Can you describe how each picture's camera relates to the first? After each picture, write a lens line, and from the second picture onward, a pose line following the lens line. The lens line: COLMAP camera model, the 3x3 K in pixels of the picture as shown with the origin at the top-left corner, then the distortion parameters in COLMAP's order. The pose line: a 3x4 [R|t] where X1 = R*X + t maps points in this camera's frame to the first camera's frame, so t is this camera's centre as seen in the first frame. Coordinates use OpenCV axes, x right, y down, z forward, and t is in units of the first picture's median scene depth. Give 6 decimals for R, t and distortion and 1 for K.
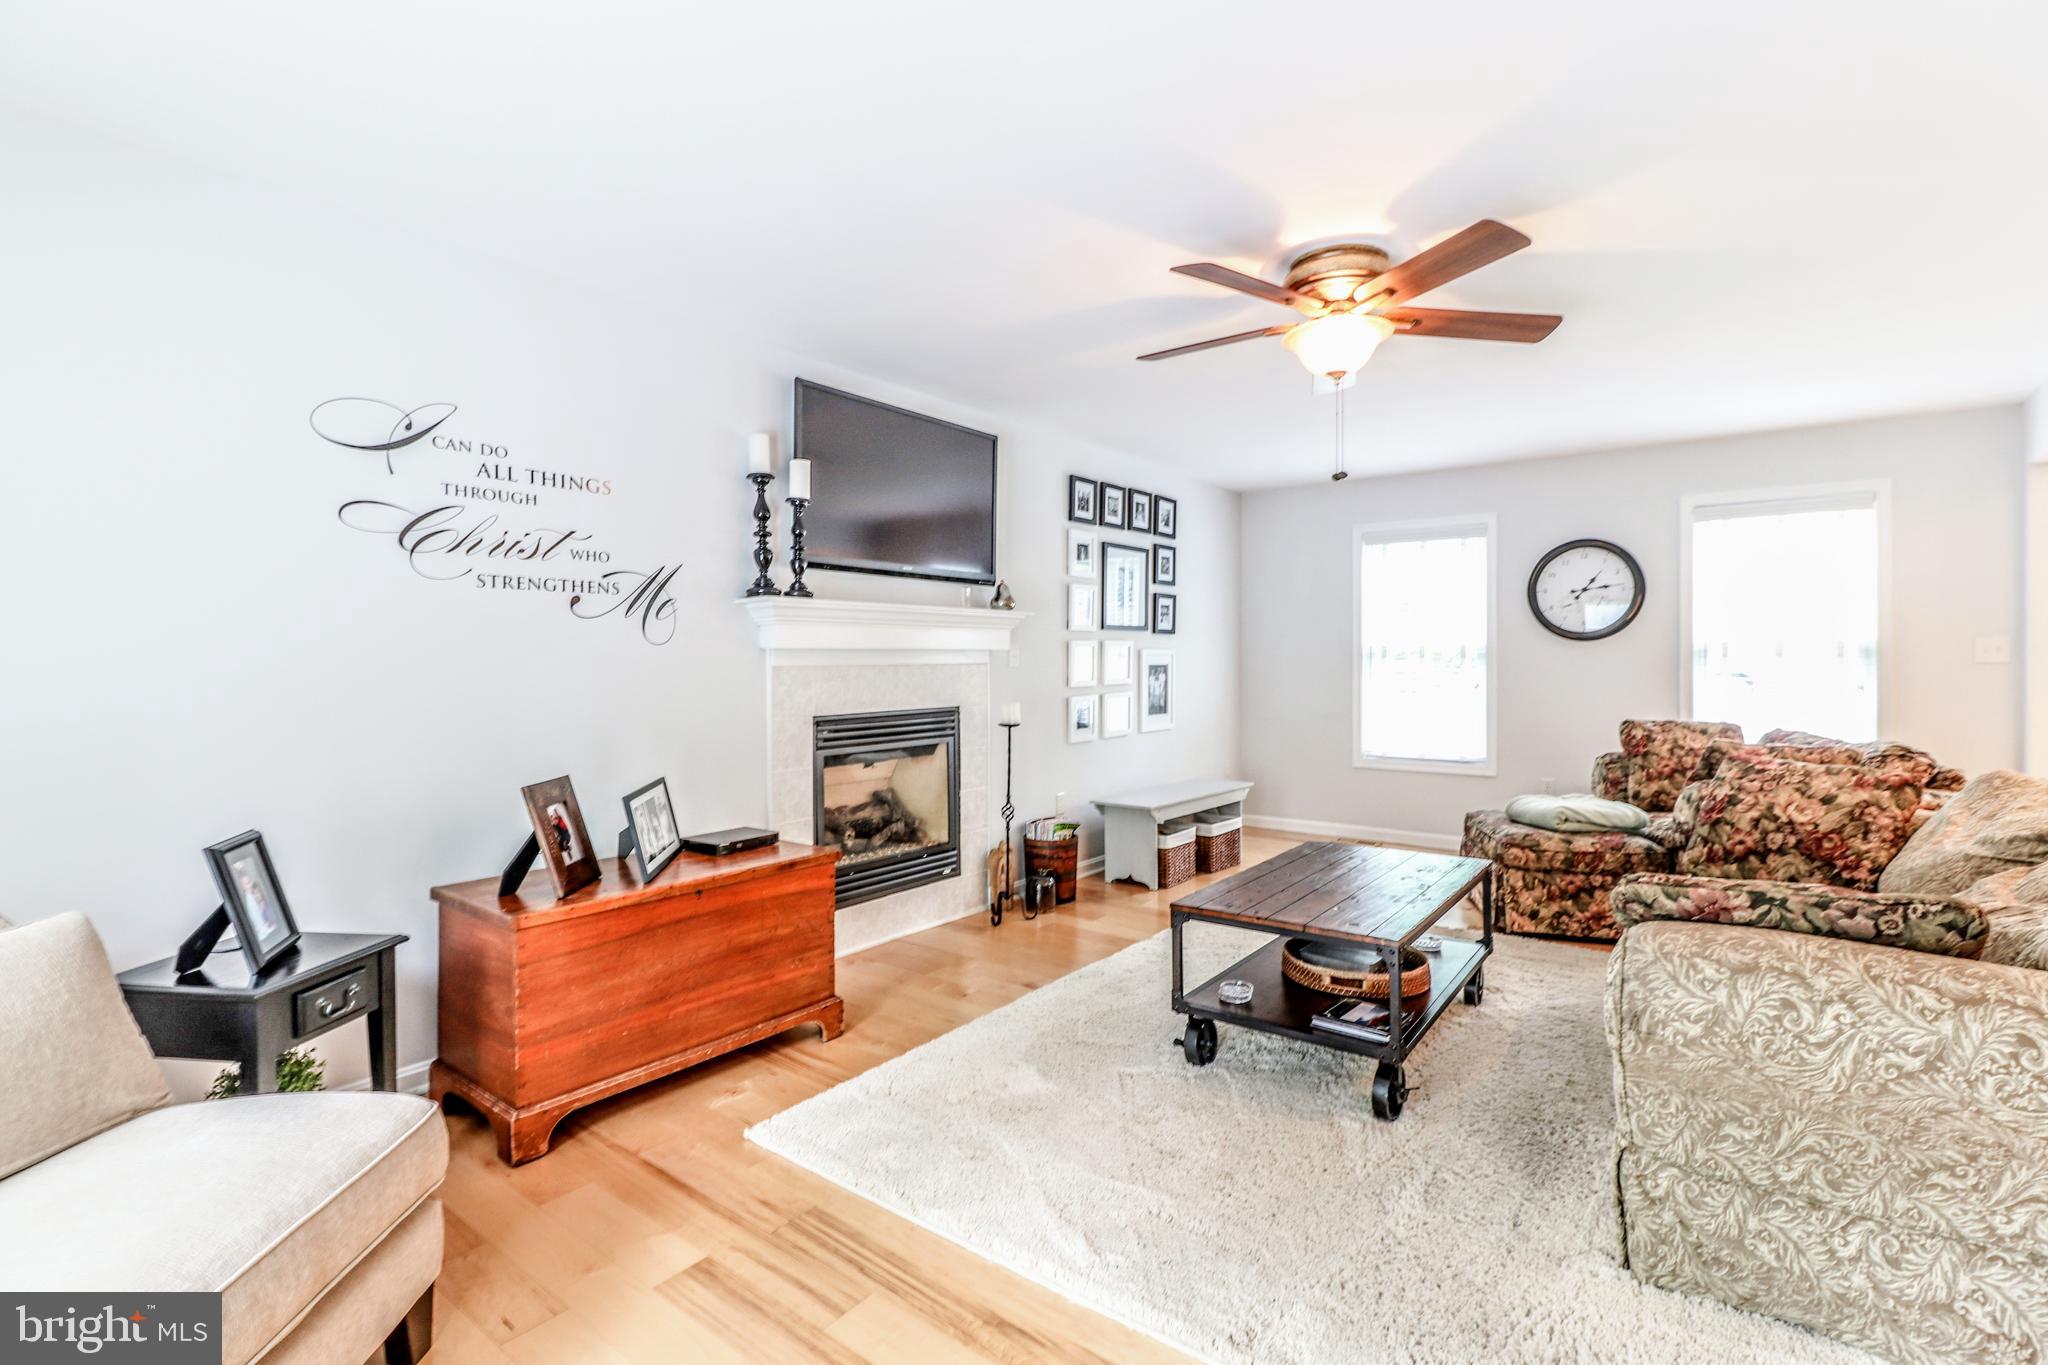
lens RADIAL K [[954.0, 0, 1019.4], [0, 954.0, 669.8], [0, 0, 1]] dist [0.011571, -0.015448]
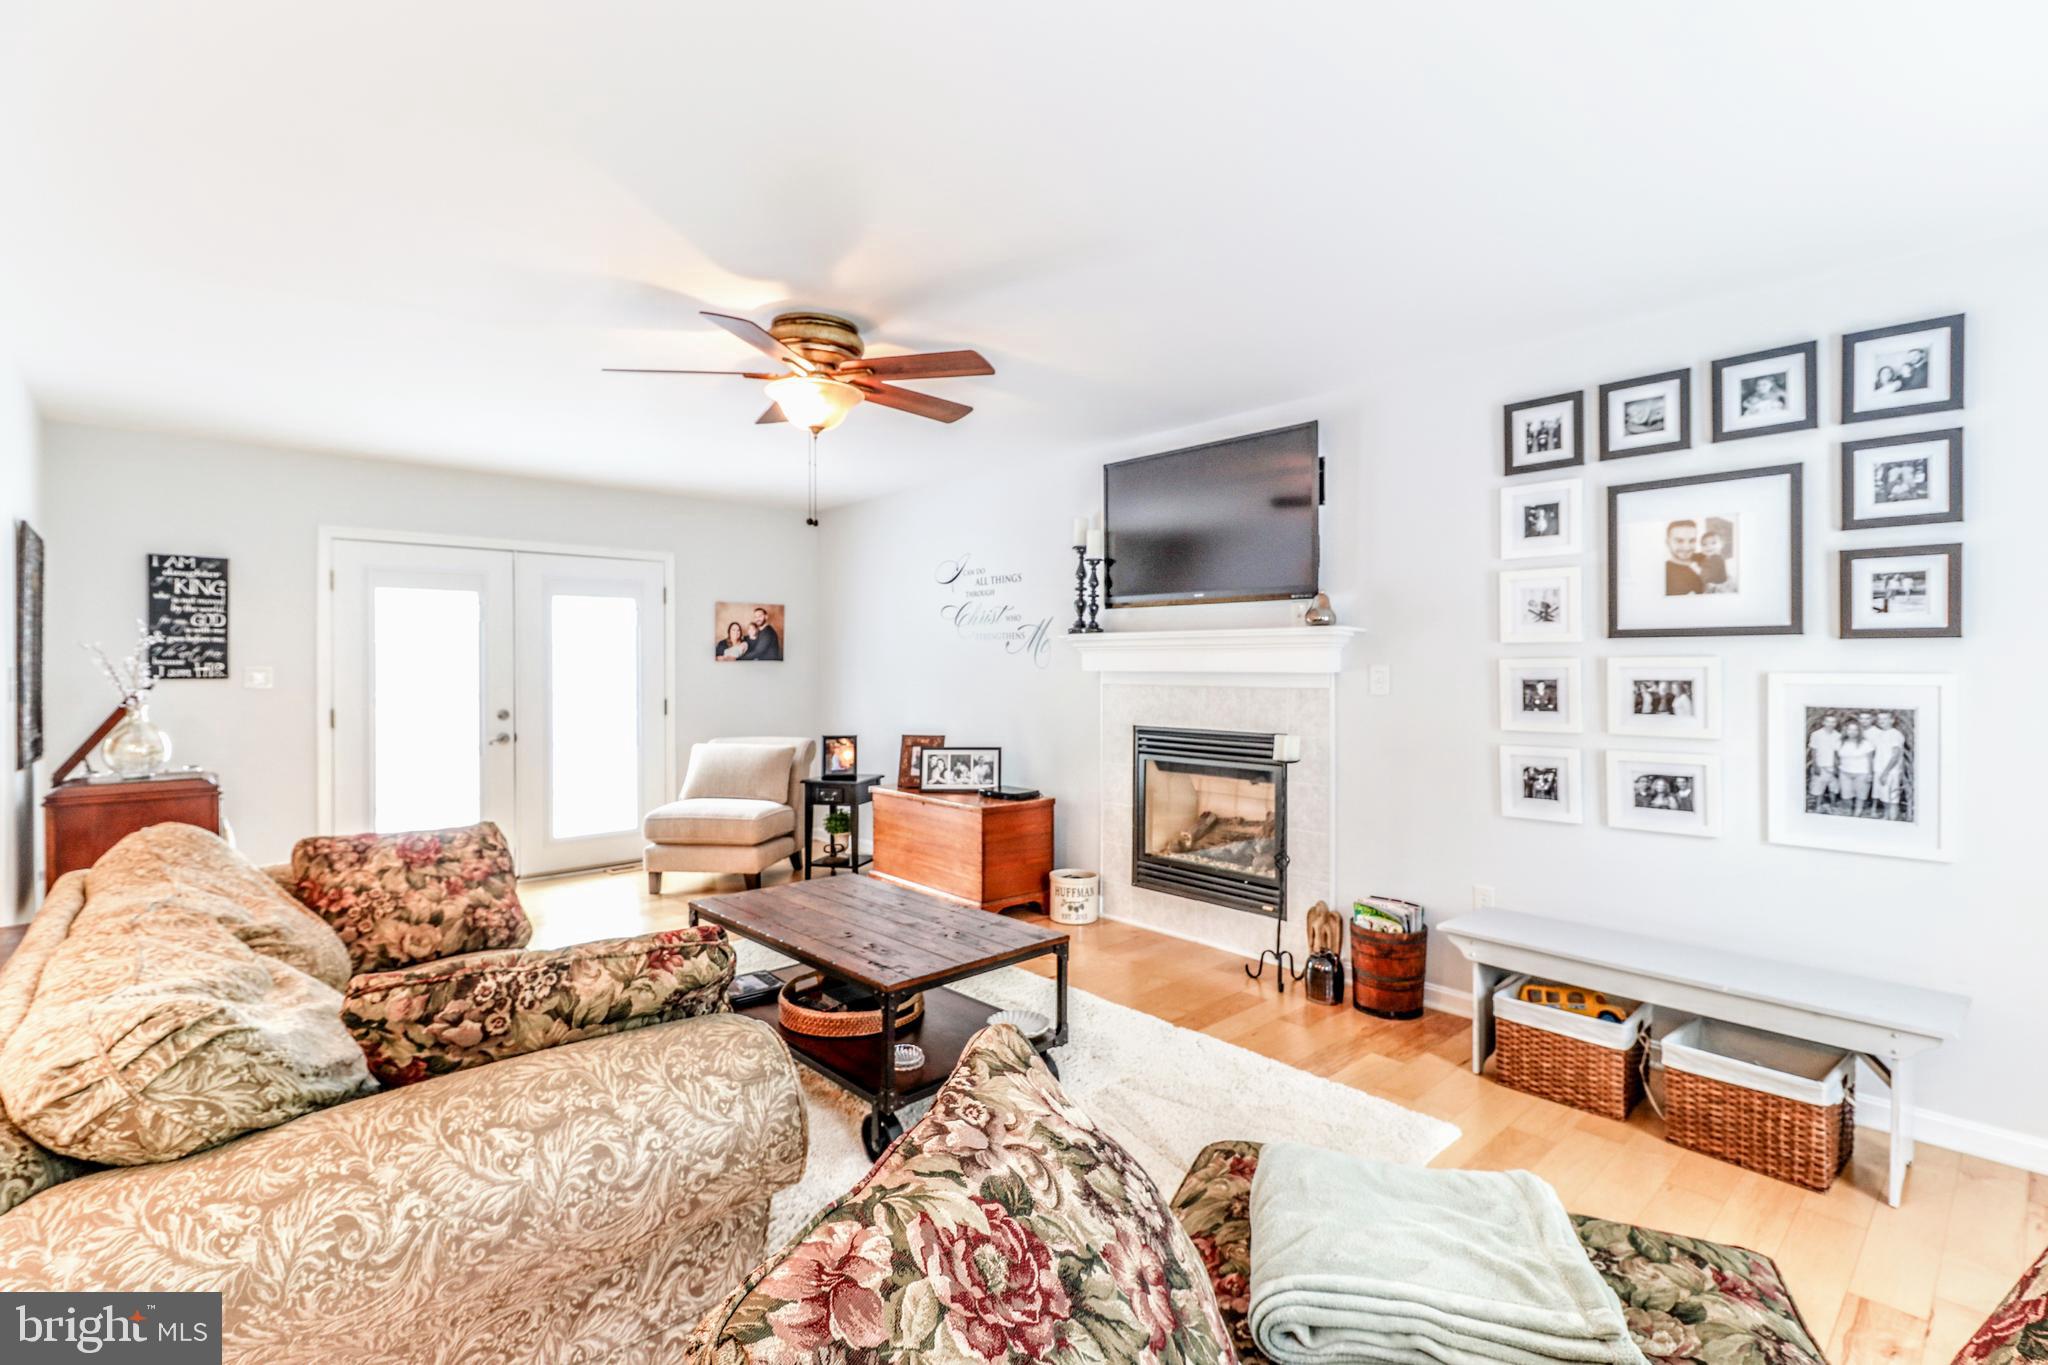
lens RADIAL K [[943.4, 0, 1019.3], [0, 943.4, 663.3], [0, 0, 1]] dist [0.015030, -0.014958]
pose [[-0.179328, 0.003998, -0.983781, 1.082923], [-0.011442, 0.999916, 0.006149, -0.040275], [0.983723, 0.012359, -0.179267, 1.136534]]
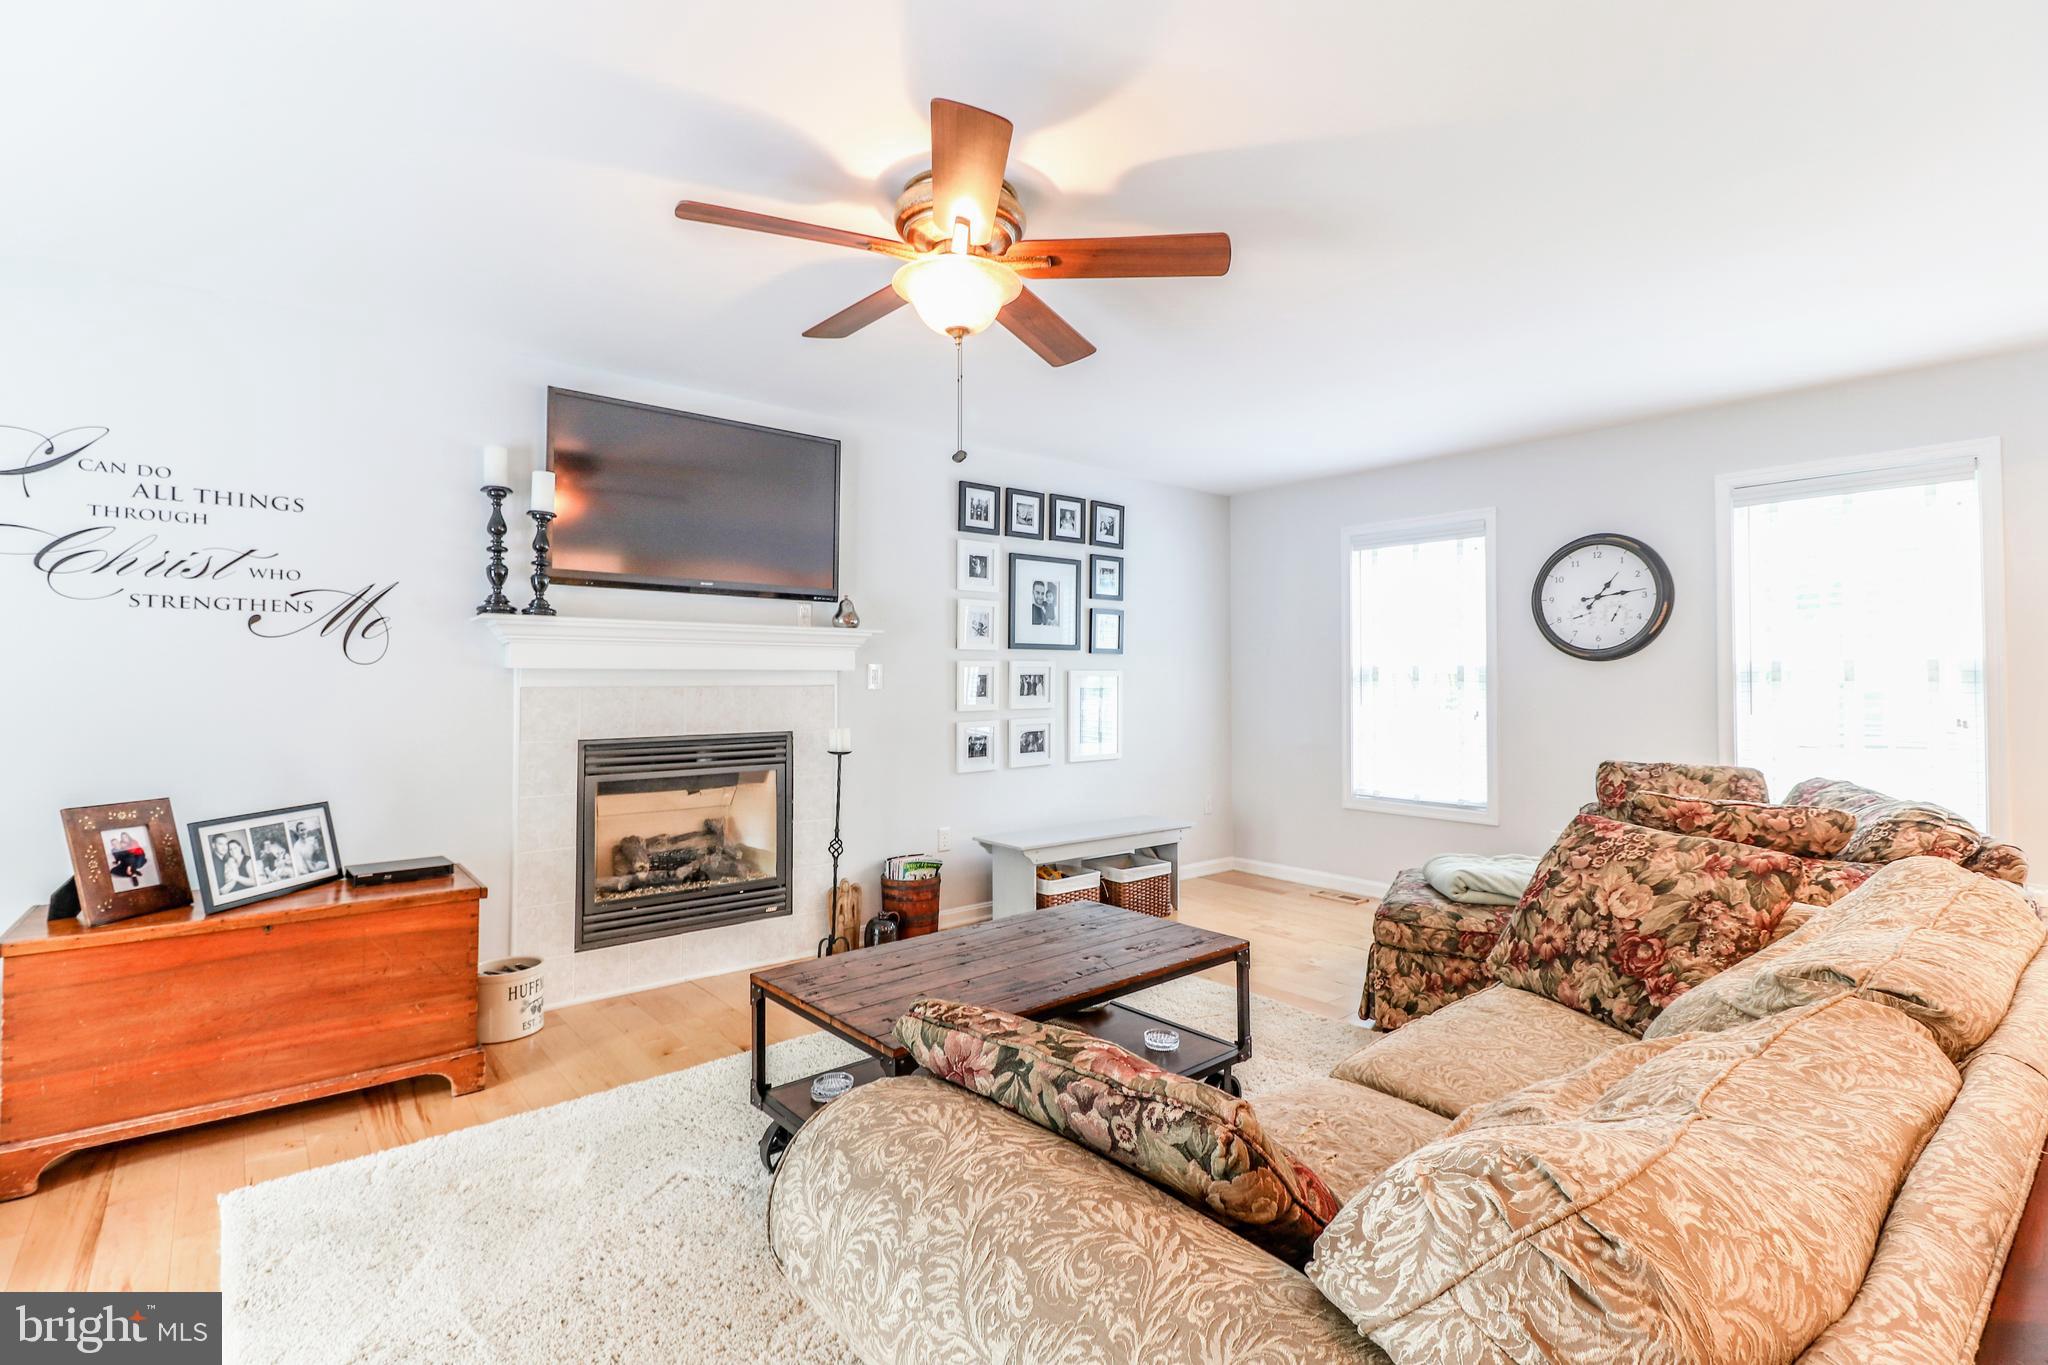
lens RADIAL K [[943.4, 0, 1019.3], [0, 943.4, 663.3], [0, 0, 1]] dist [0.015030, -0.014958]
pose [[0.976642, -0.000572, -0.214871, 0.439779], [-0.005950, 0.999541, -0.029707, -0.002317], [0.214789, 0.030292, 0.976191, 0.182653]]
